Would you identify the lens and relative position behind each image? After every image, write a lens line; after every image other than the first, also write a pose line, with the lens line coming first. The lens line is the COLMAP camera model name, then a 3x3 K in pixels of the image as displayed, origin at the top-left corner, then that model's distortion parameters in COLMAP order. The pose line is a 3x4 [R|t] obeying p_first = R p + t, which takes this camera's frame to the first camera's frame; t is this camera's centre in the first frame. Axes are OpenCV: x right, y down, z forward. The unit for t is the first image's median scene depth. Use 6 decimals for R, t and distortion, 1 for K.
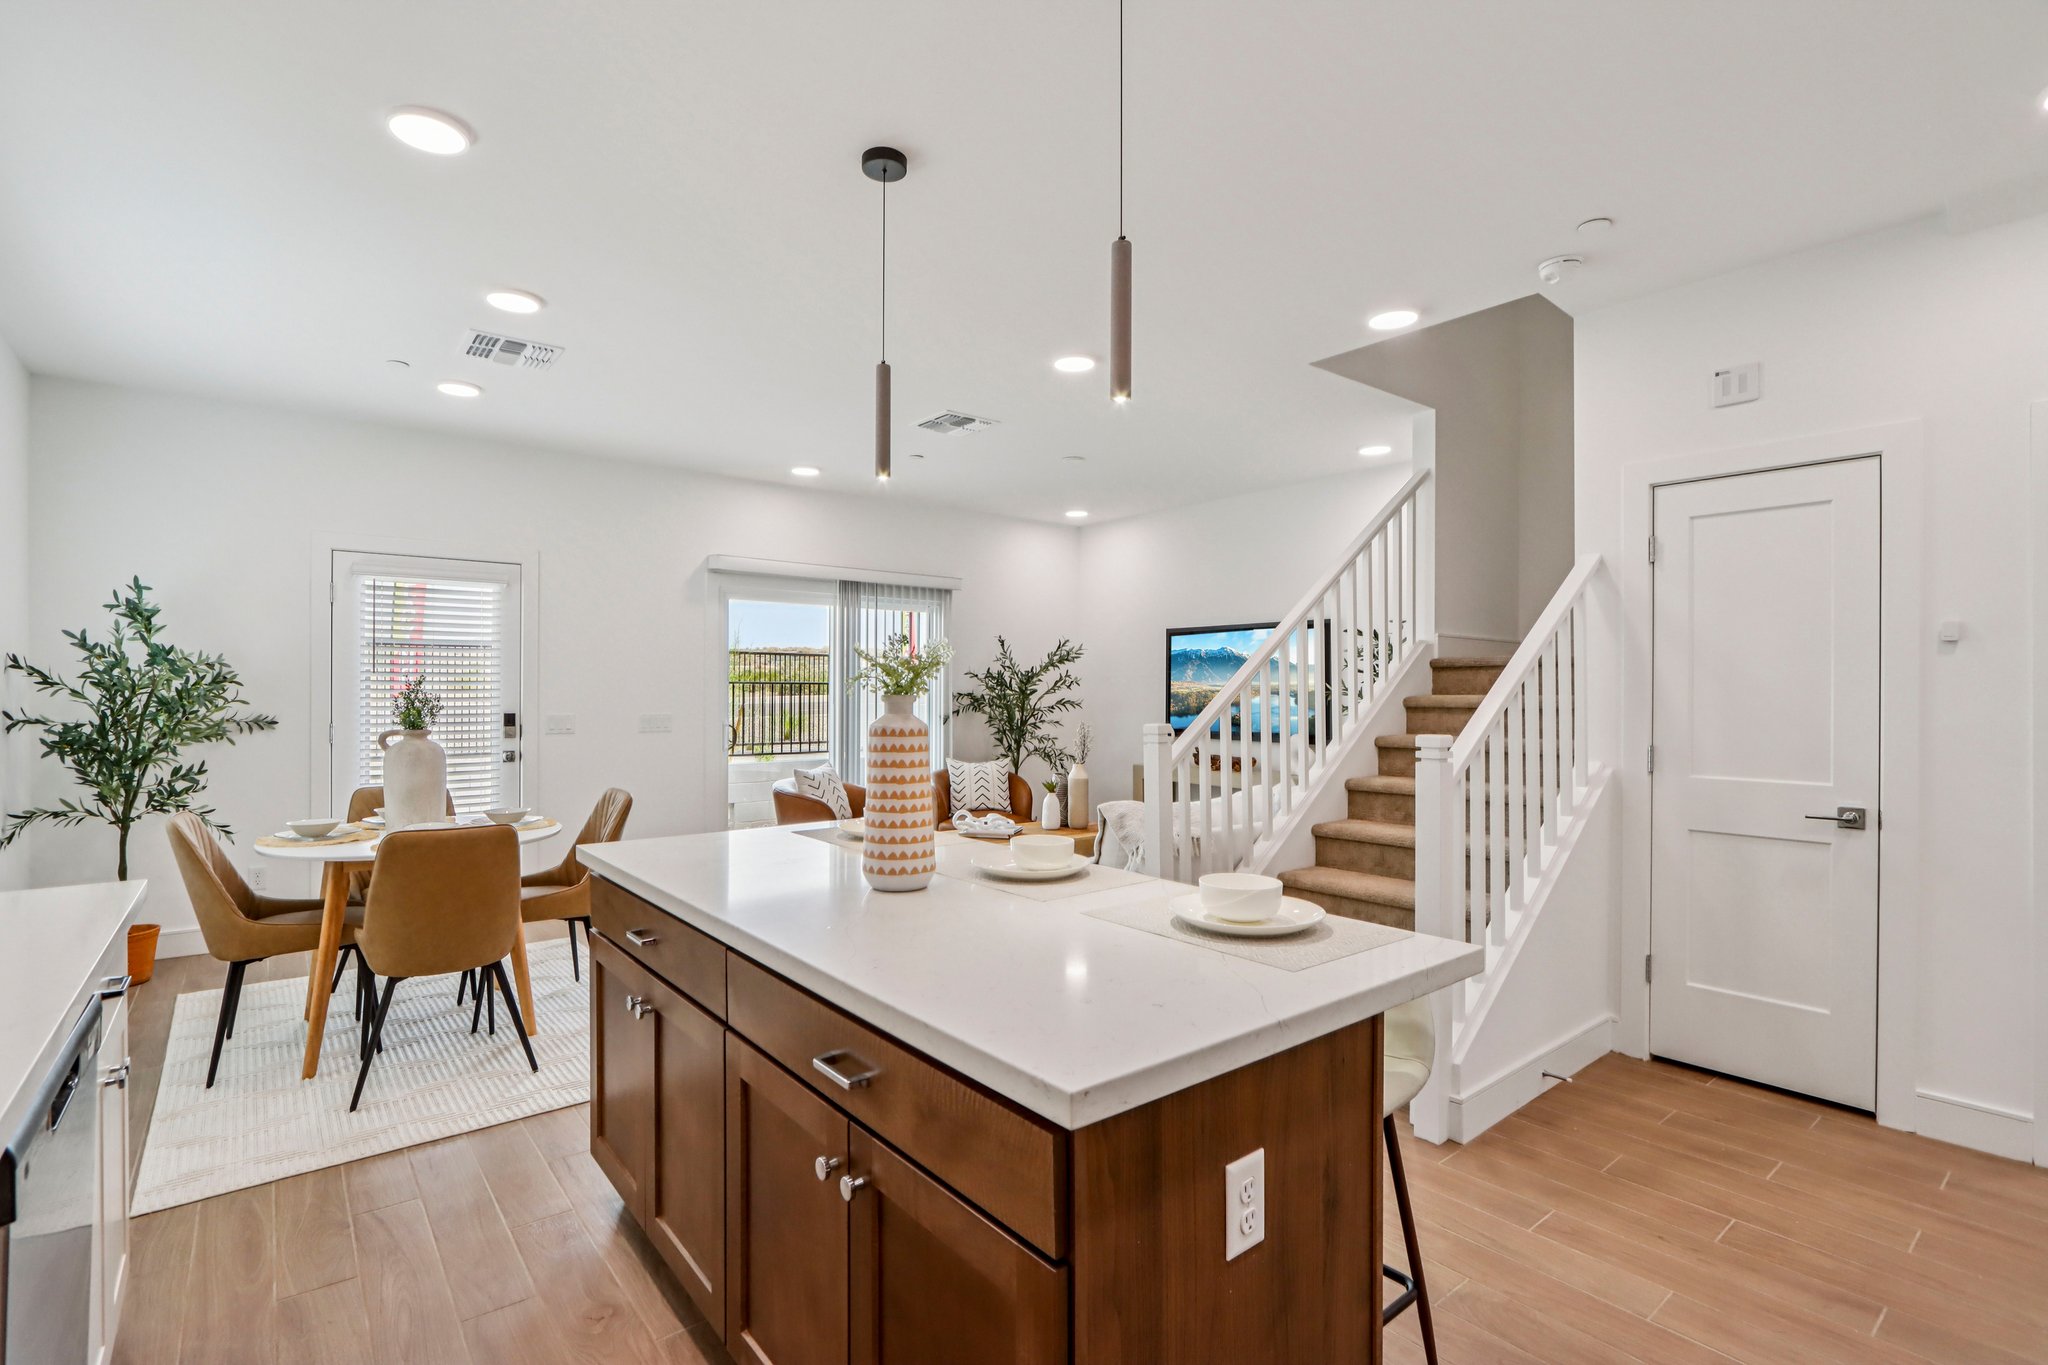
lens RADIAL K [[955.4, 0, 1006.5], [0, 955.4, 674.6], [0, 0, 1]] dist [-0.003645, -0.000242]
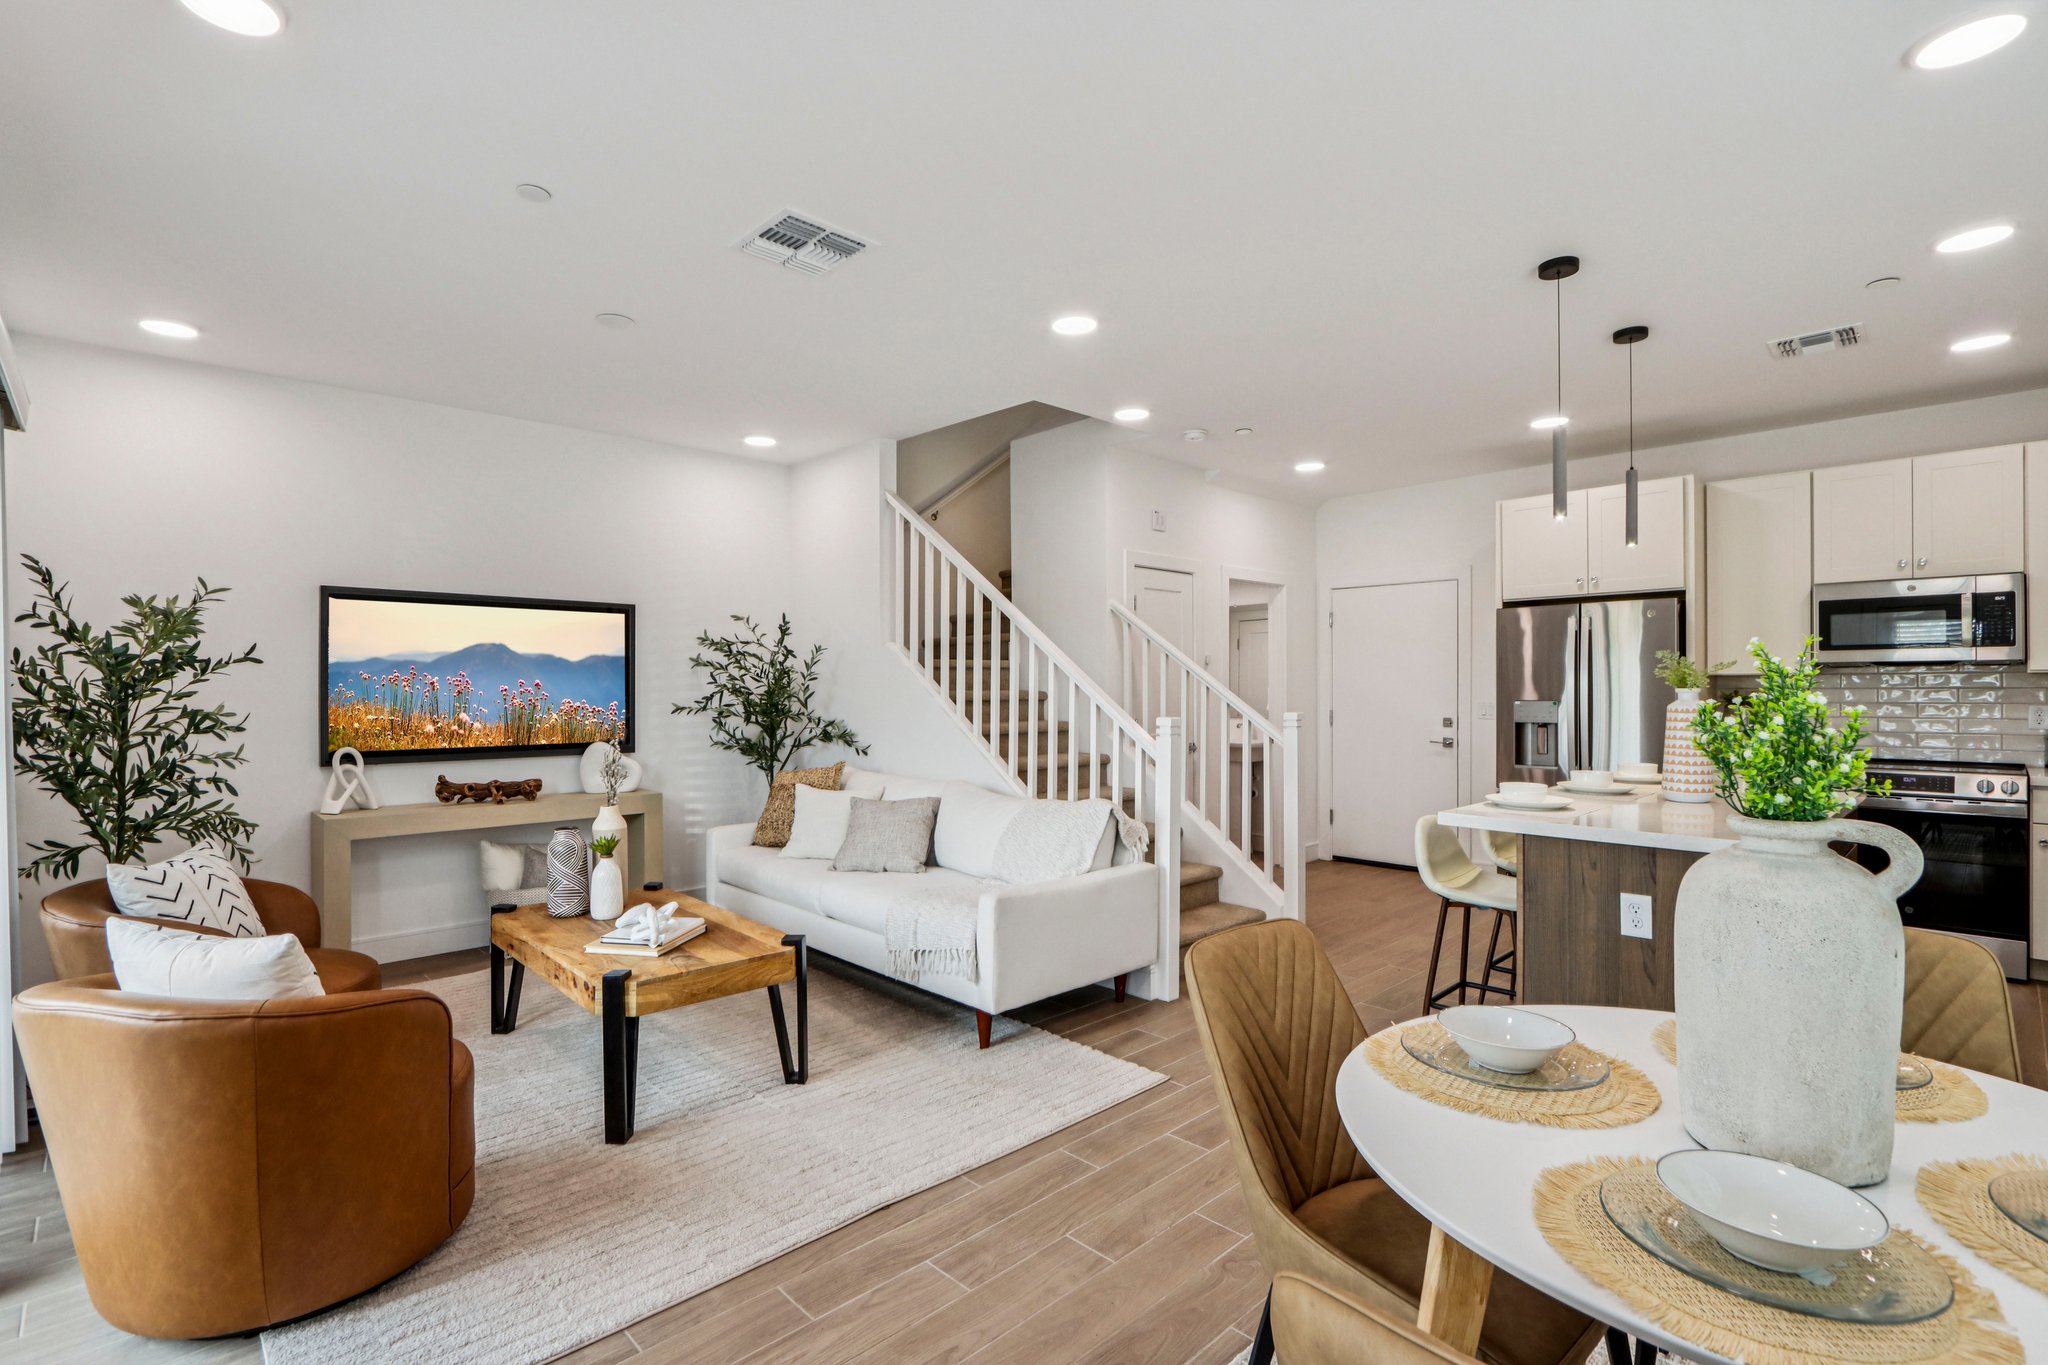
lens RADIAL K [[955.4, 0, 999.3], [0, 955.4, 686.2], [0, 0, 1]] dist [-0.003645, -0.000242]
pose [[-0.096253, -0.001206, 0.995356, -0.471492], [-0.013167, 0.999913, -0.000061, 0.009169], [-0.995270, -0.013112, -0.096260, 0.667666]]
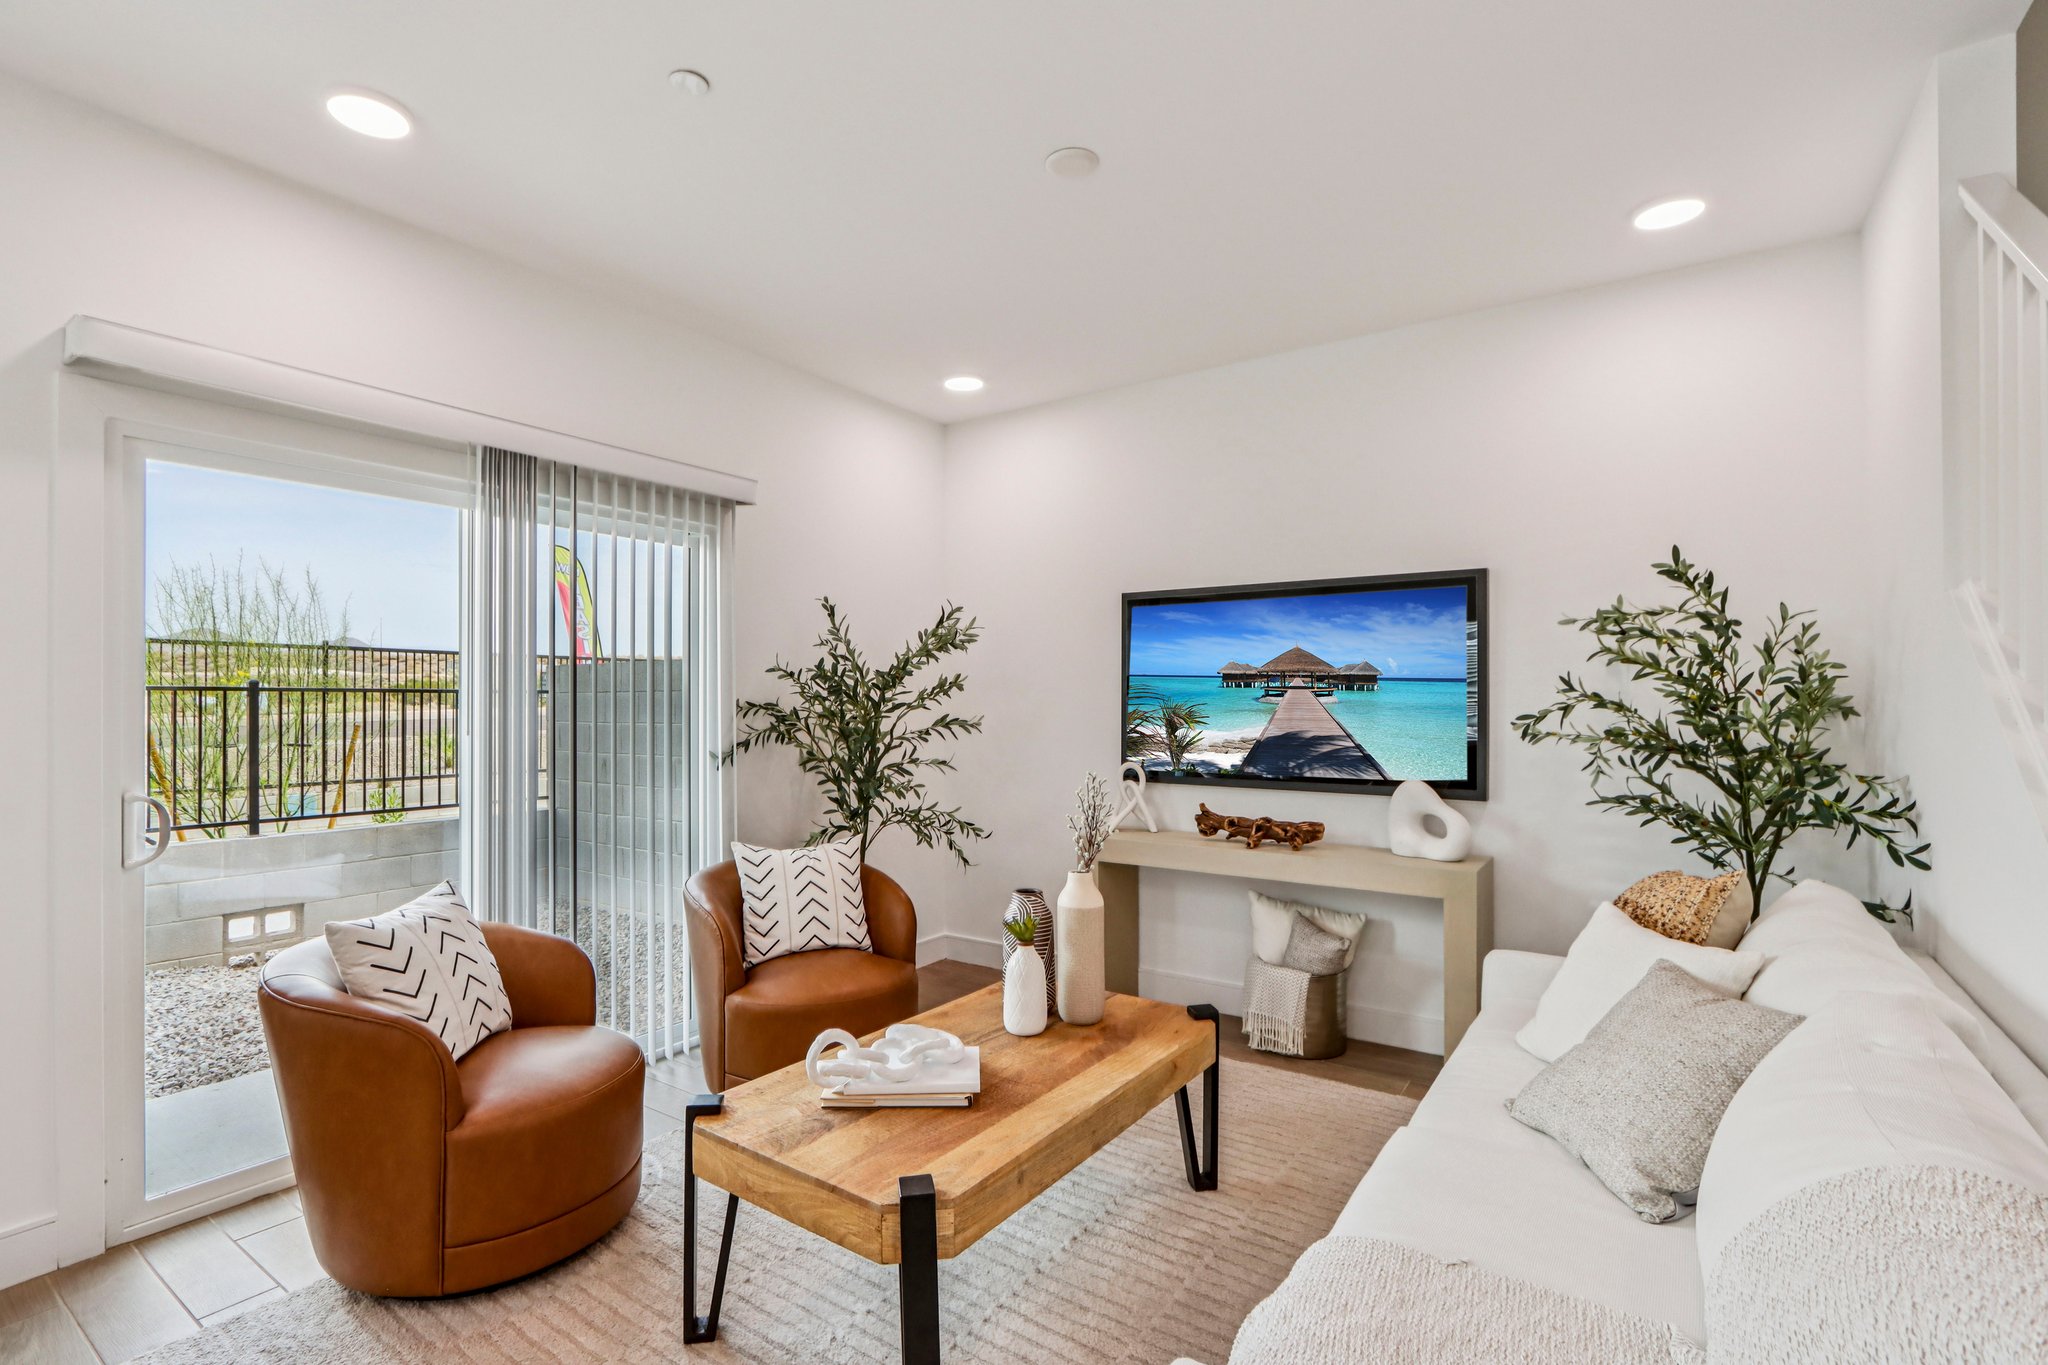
lens RADIAL K [[955.4, 0, 990.5], [0, 955.4, 695.3], [0, 0, 1]] dist [-0.003645, -0.000242]
pose [[0.962471, 0.000072, 0.271385, -0.067465], [-0.003585, 0.999916, 0.012448, 0.006625], [-0.271362, -0.012954, 0.962390, 0.496757]]
